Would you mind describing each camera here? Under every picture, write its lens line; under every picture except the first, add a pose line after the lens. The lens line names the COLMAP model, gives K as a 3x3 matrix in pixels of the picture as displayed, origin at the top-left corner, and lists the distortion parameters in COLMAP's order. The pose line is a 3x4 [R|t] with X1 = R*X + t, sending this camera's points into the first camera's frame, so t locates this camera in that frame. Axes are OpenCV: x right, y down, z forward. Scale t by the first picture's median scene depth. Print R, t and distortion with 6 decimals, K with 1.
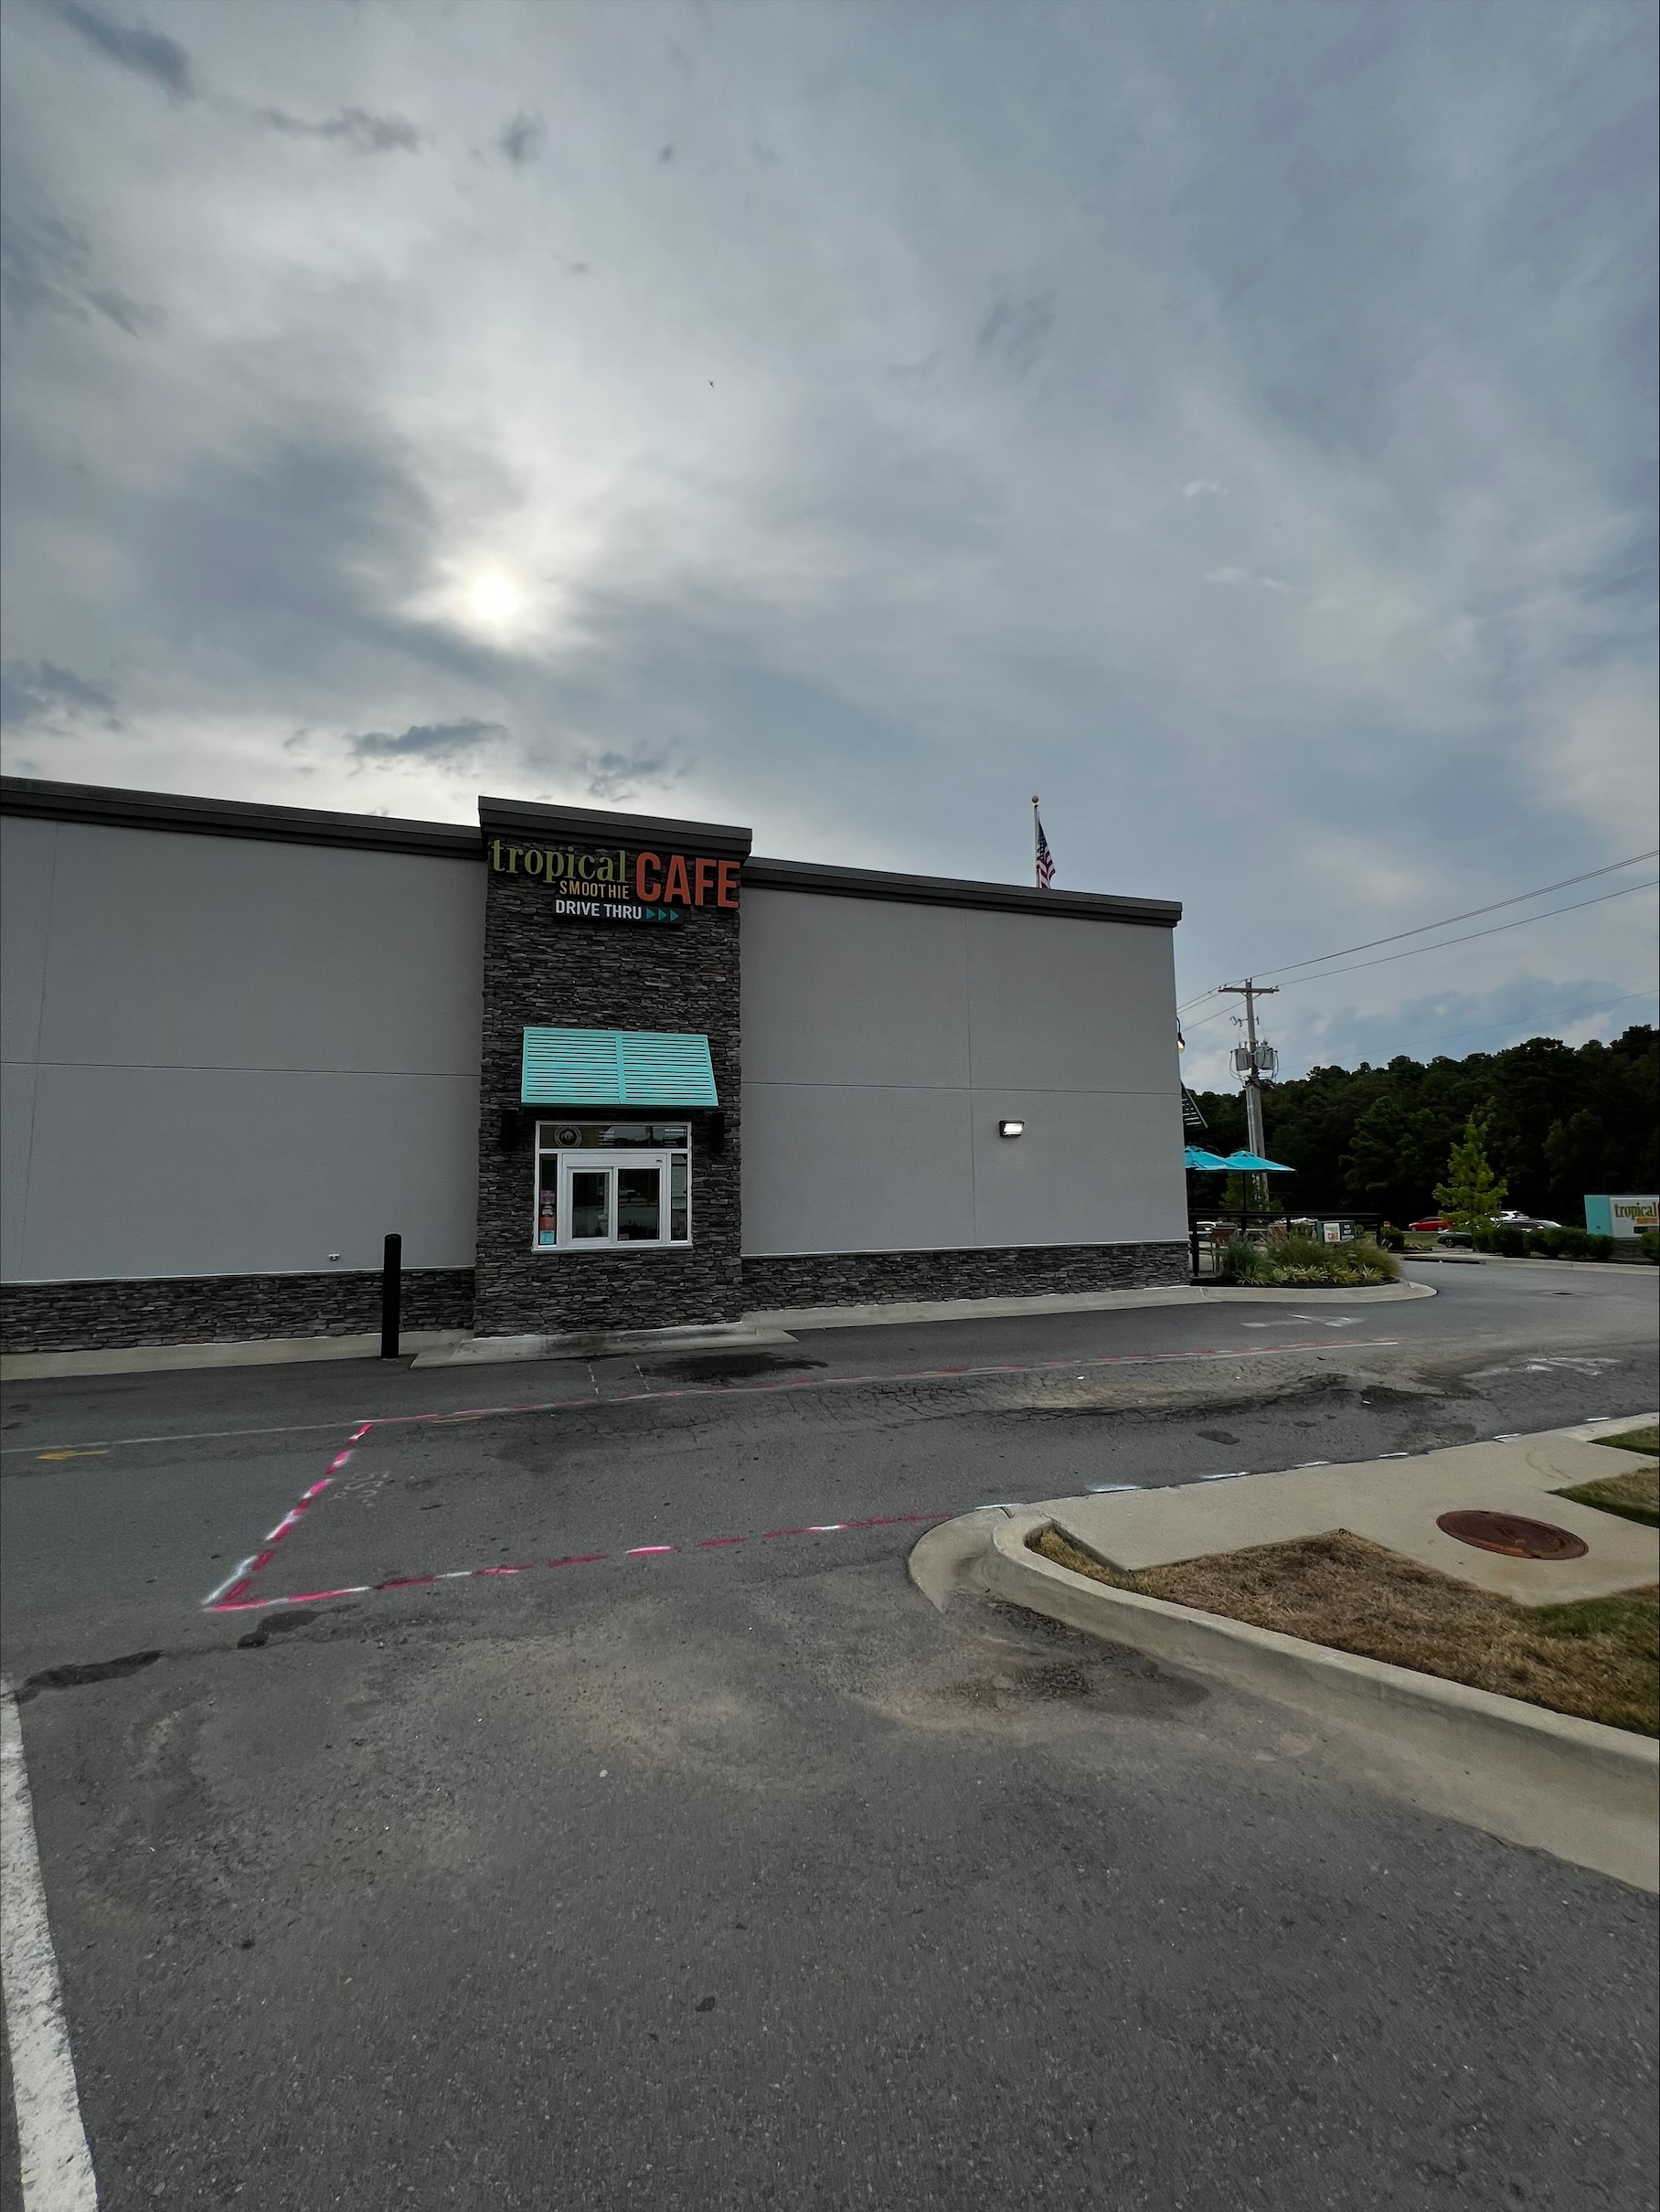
lens RADIAL K [[885.8, 0, 836.8], [0, 885.8, 1106.0], [0, 0, 1]] dist [-0.002471, -0.000533]
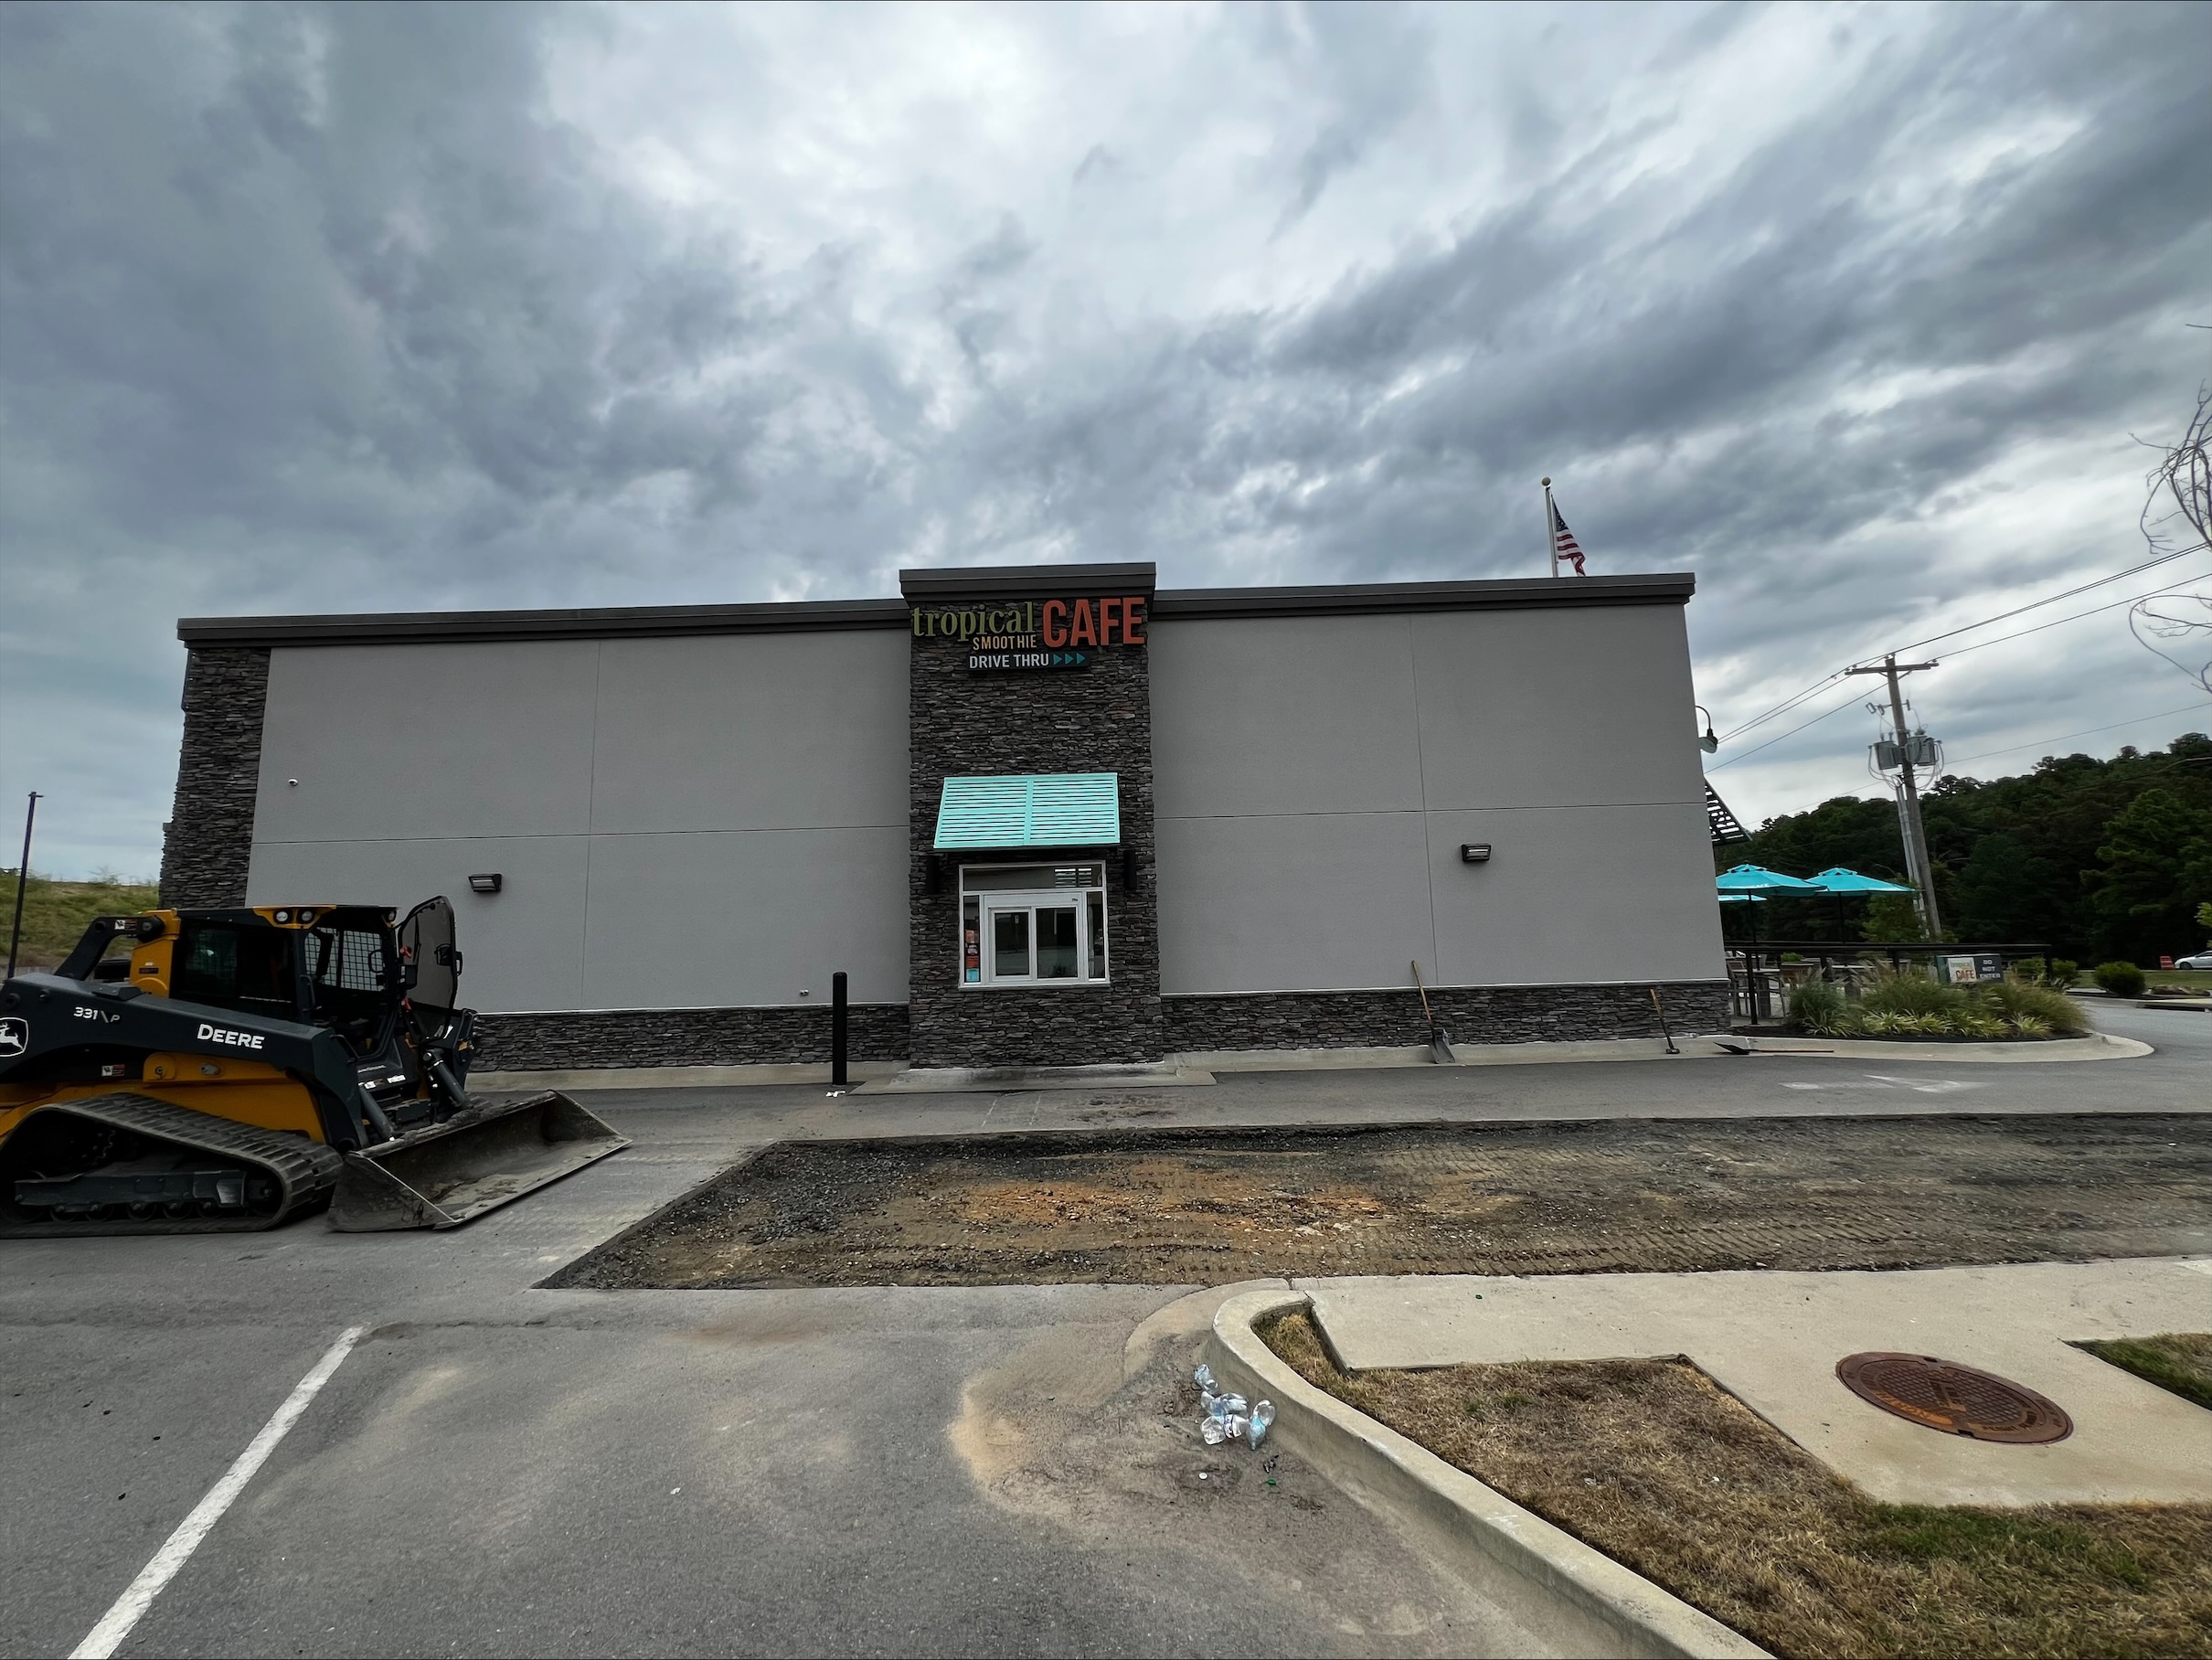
lens RADIAL K [[885.8, 0, 1097.2], [0, 885.8, 827.3], [0, 0, 1]] dist [-0.002471, -0.000533]
pose [[0.945387, -0.053444, -0.321537, 0.155859], [0.046794, 0.998501, -0.028383, 0.009009], [0.322572, 0.011787, 0.946471, 0.046831]]
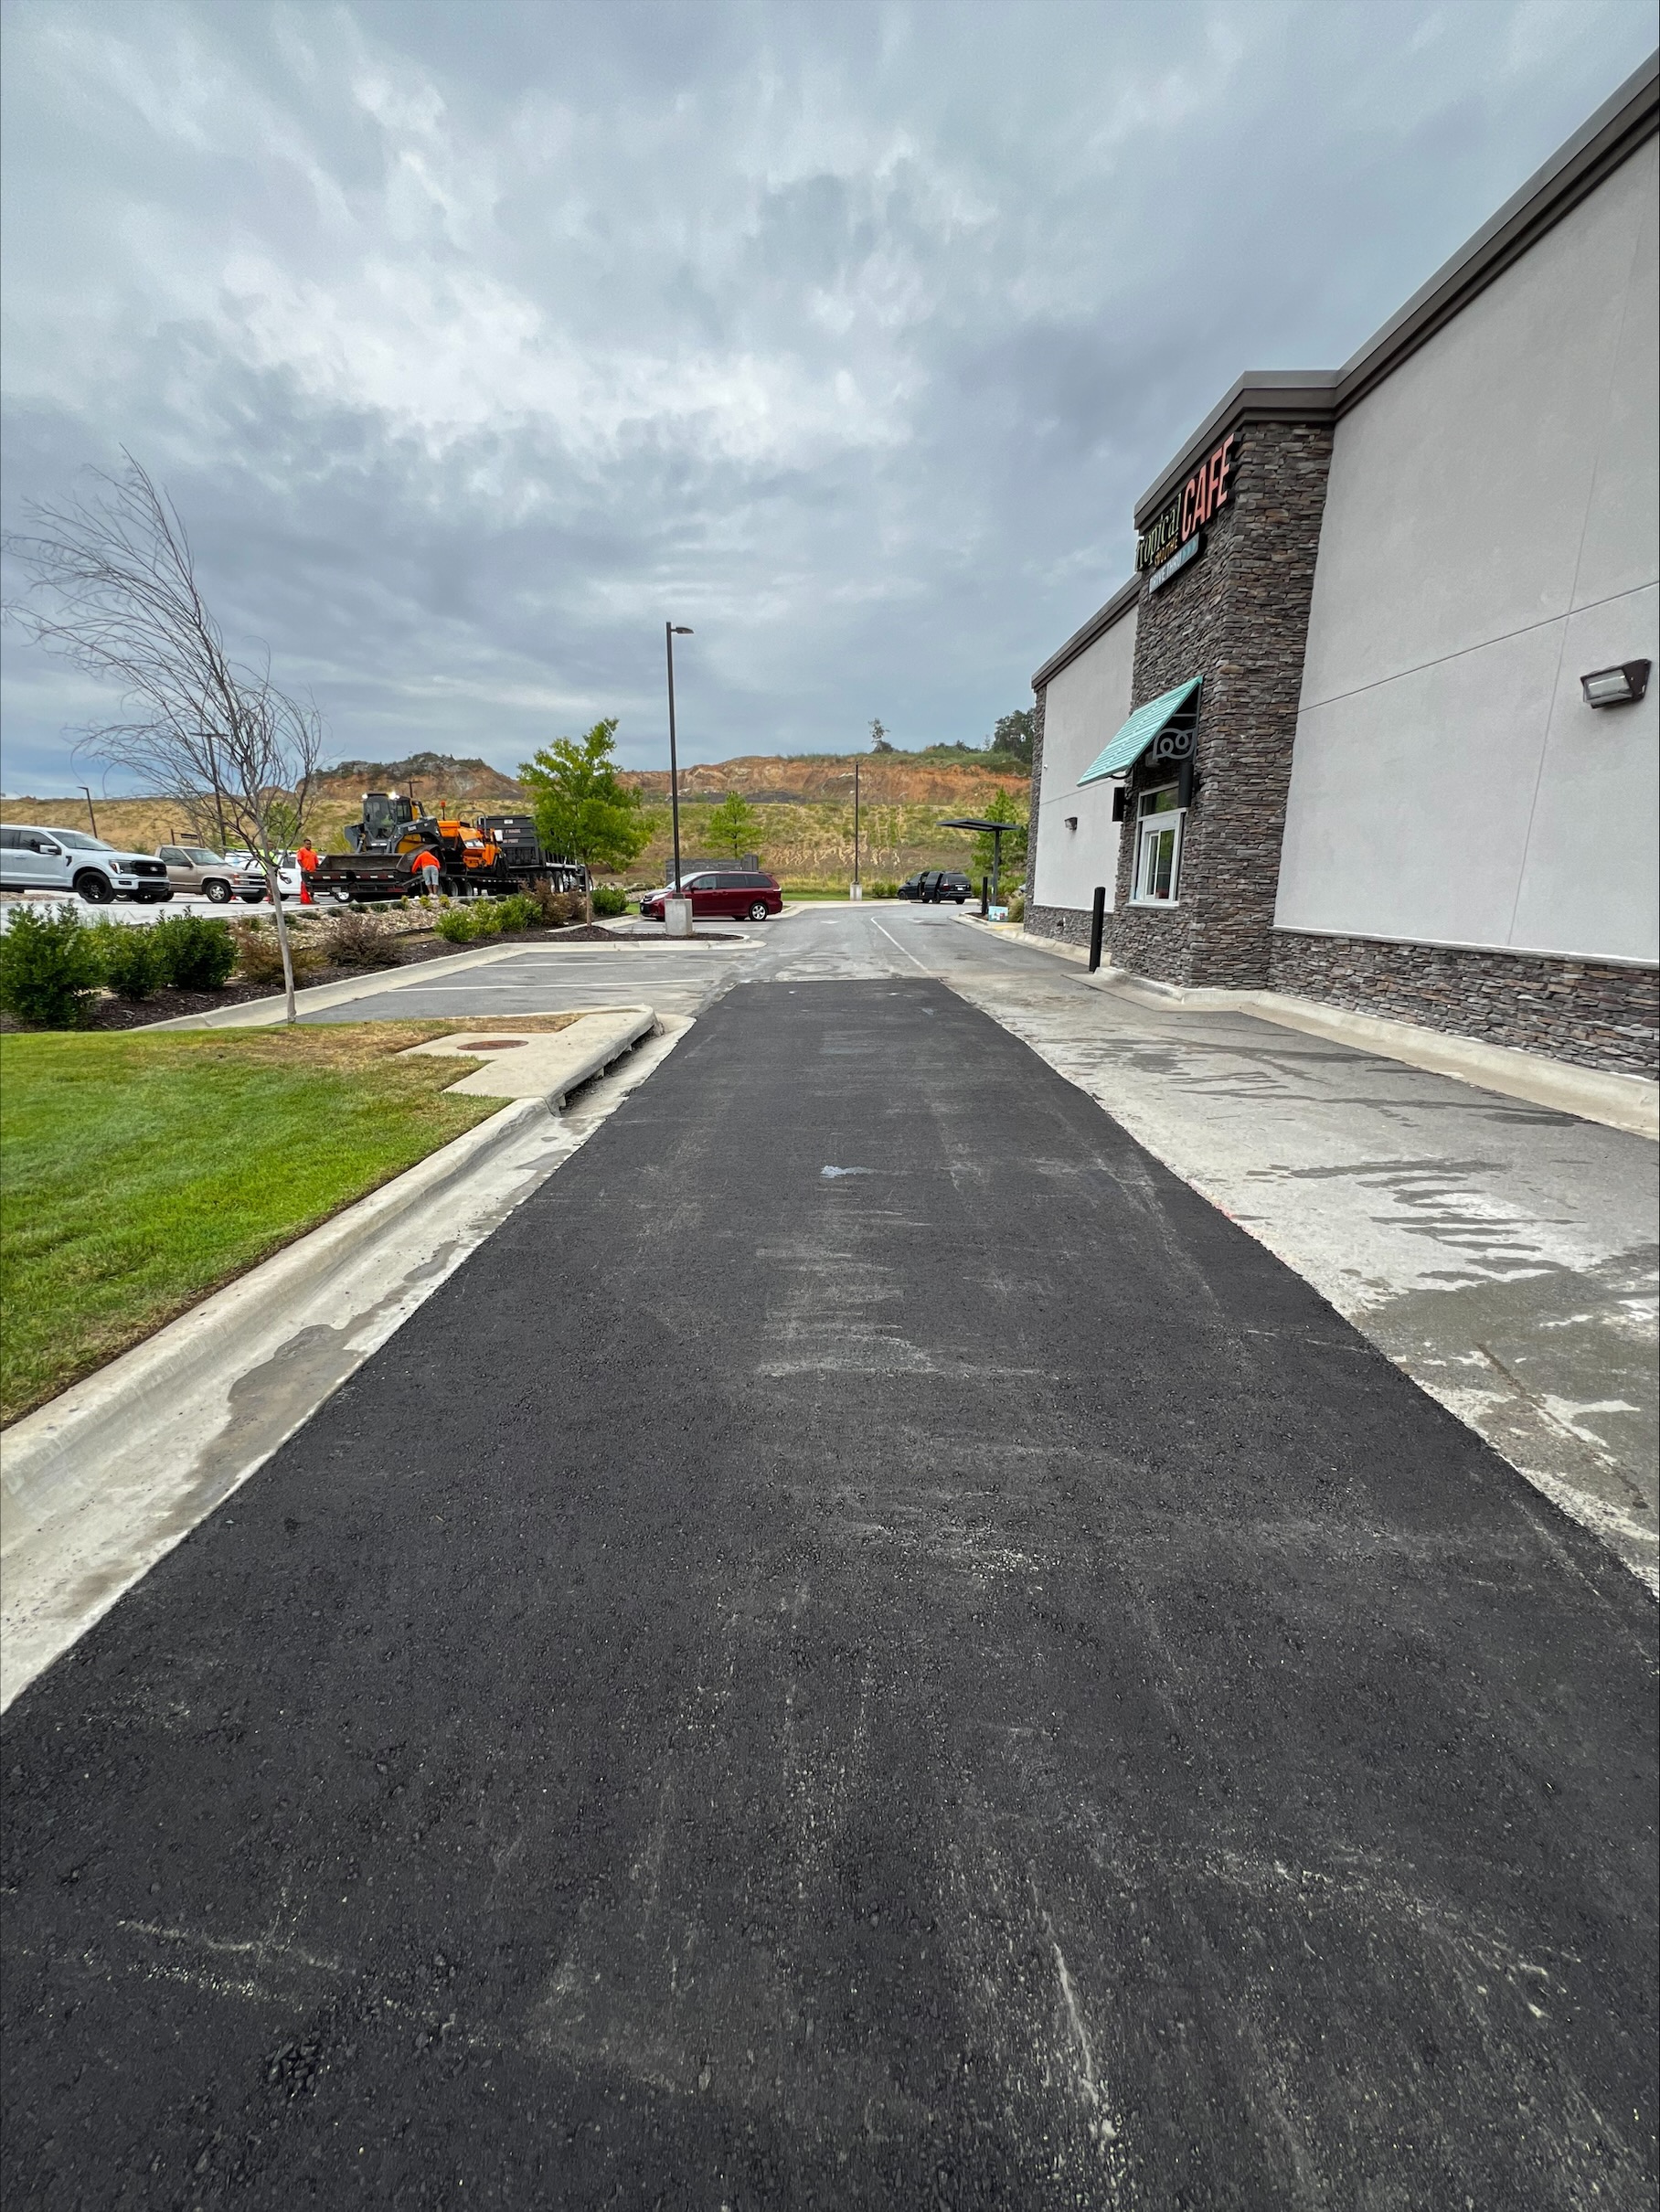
lens RADIAL K [[885.8, 0, 830.5], [0, 885.8, 1107.0], [0, 0, 1]] dist [-0.002471, -0.000533]
pose [[-0.315365, 0.244008, -0.917063, 0.962041], [0.094620, 0.969647, 0.225460, 0.115942], [0.944241, -0.015671, -0.328881, 0.967692]]
